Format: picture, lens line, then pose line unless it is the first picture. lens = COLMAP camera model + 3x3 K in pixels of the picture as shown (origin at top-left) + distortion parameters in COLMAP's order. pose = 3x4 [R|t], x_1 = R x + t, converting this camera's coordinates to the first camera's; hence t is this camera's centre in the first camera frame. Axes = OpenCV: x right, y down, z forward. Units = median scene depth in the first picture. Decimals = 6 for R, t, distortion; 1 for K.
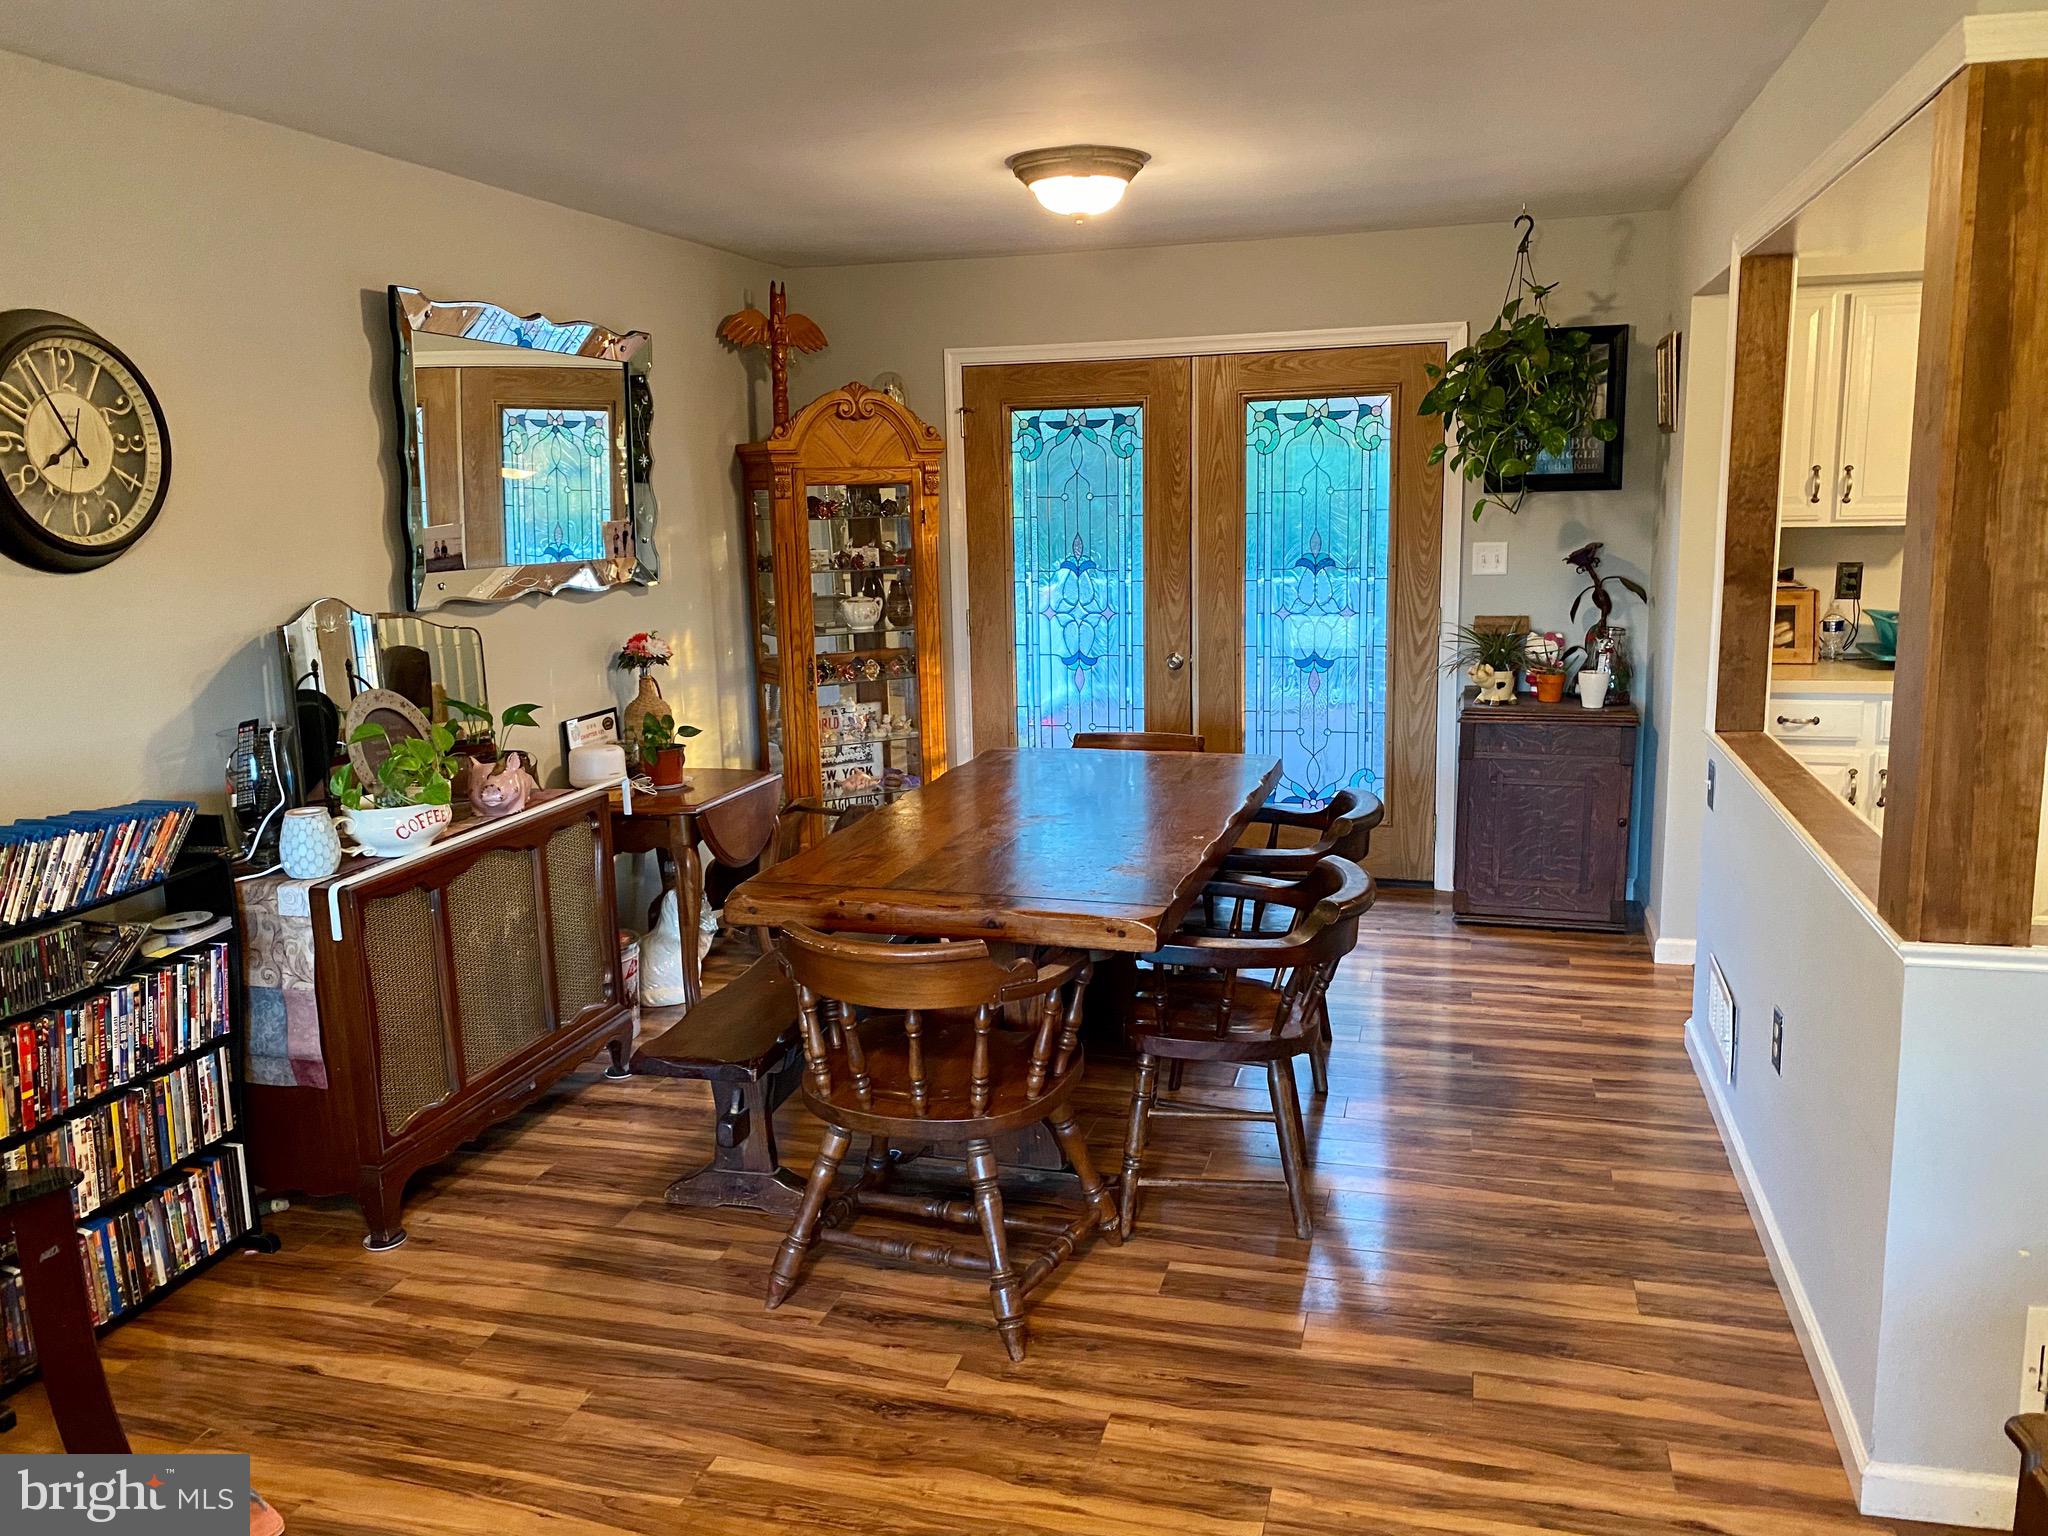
lens RADIAL K [[1560.4, 0, 1025.0], [0, 1560.4, 764.2], [0, 0, 1]] dist [0.005211, 0.001680]
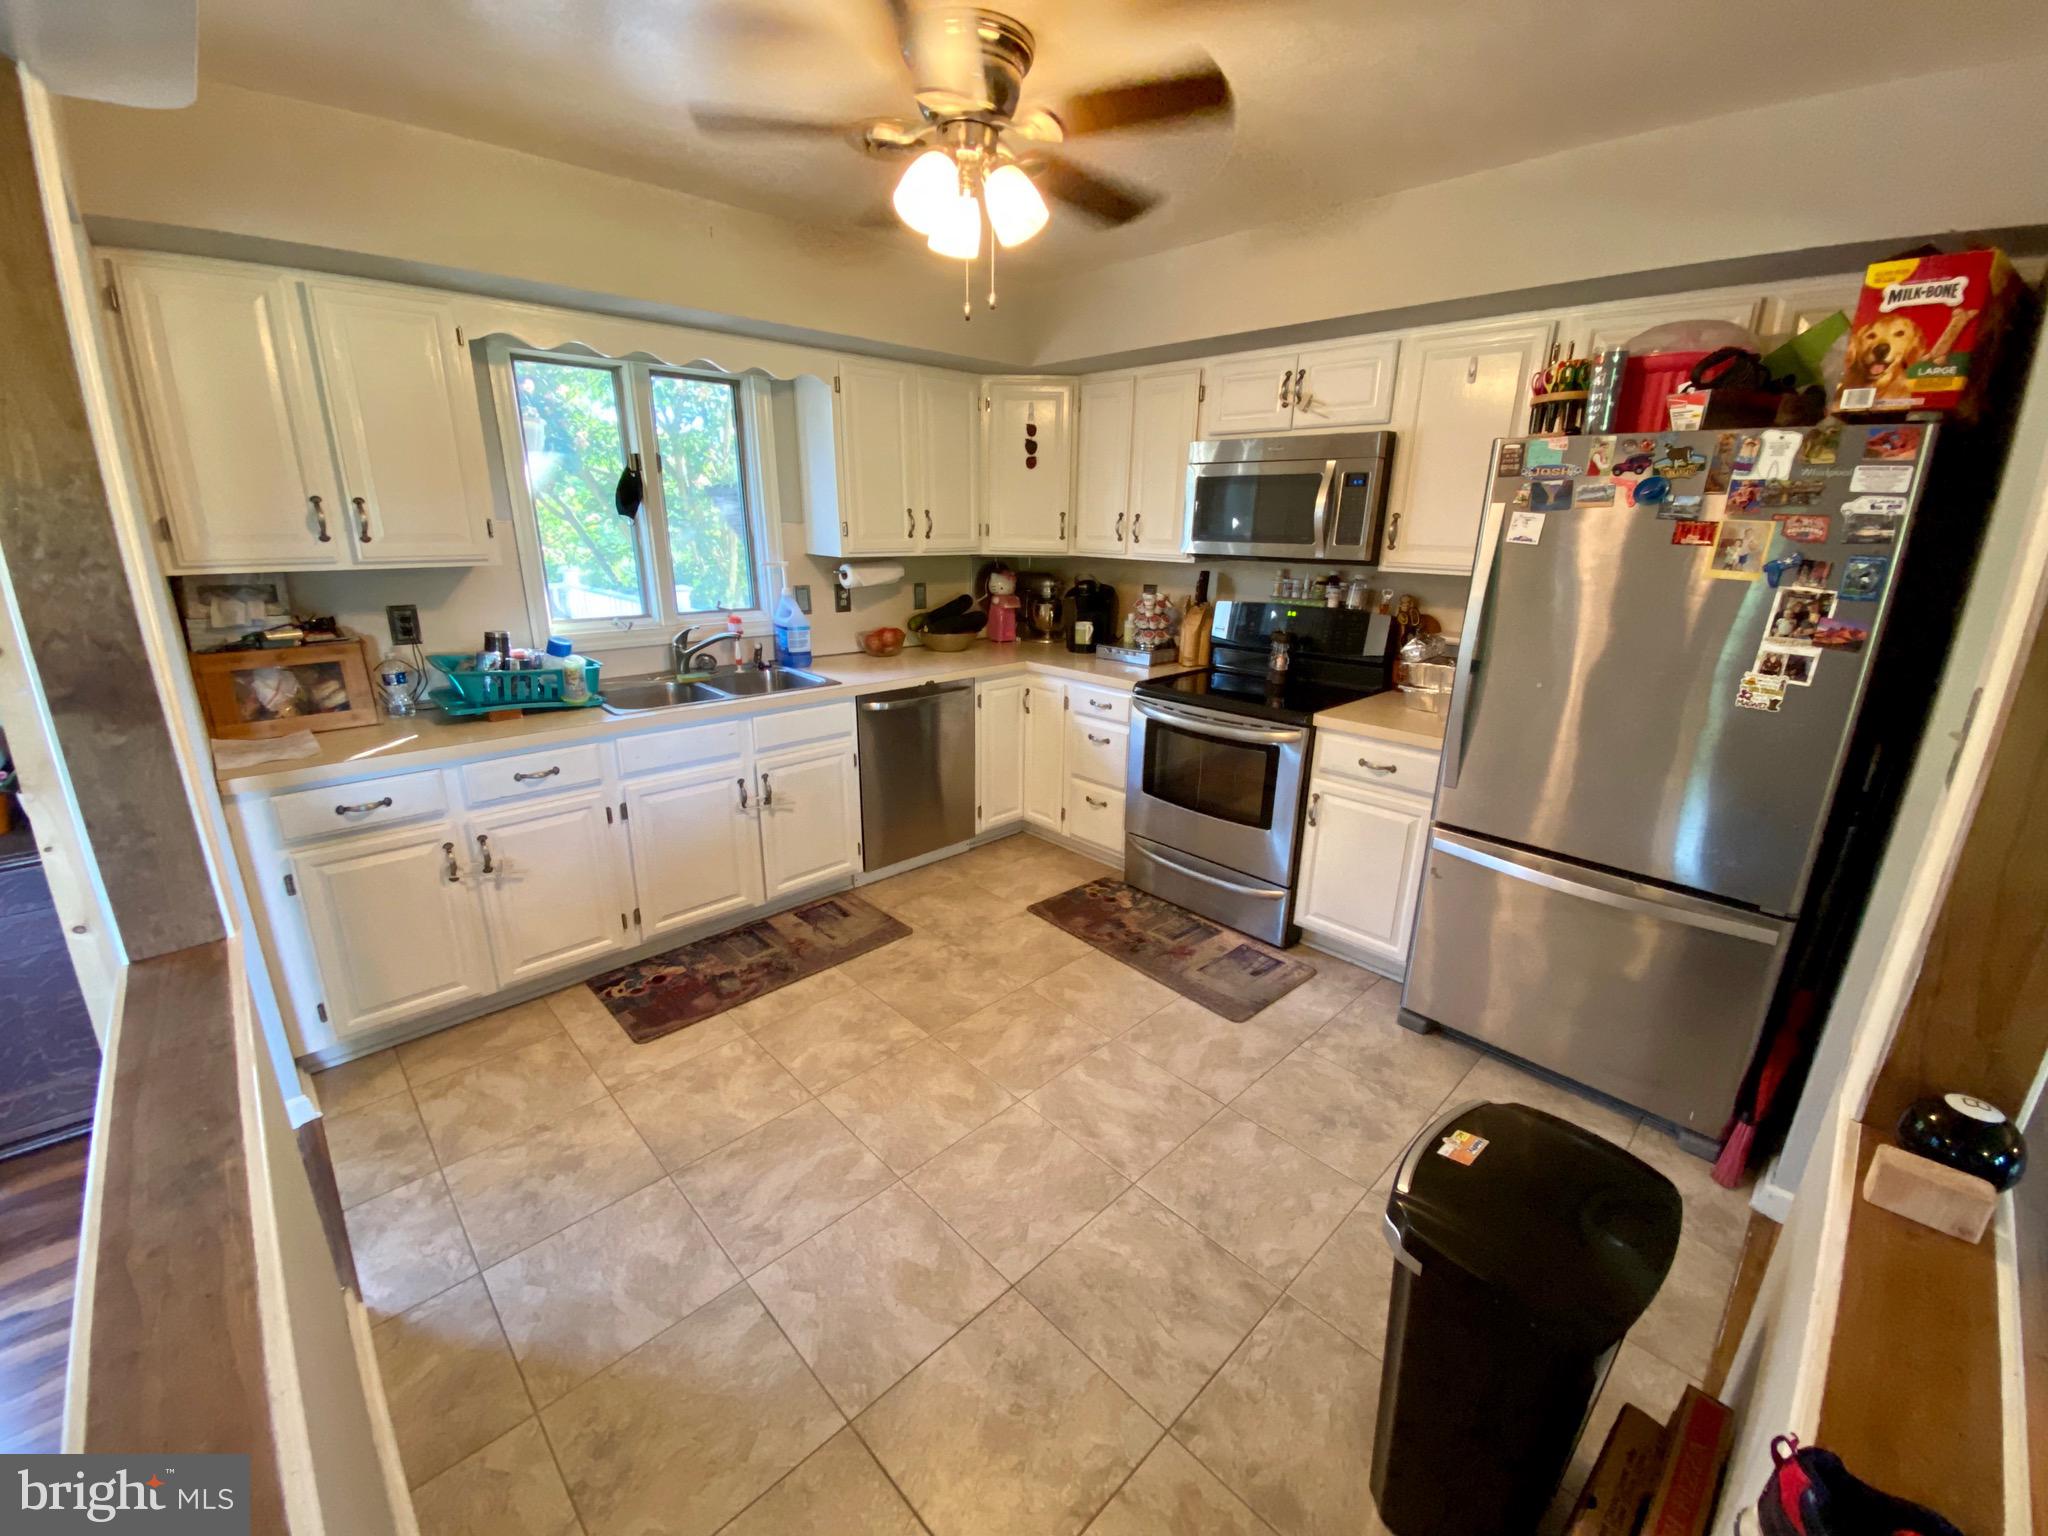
lens RADIAL K [[843.4, 0, 1021.1], [0, 843.4, 764.3], [0, 0, 1]] dist [-0.000681, -0.000090]
pose [[0.510915, -0.218218, 0.831473, 0.292943], [0.125260, 0.975818, 0.179133, -0.084449], [-0.850456, 0.012629, 0.525894, 0.443394]]
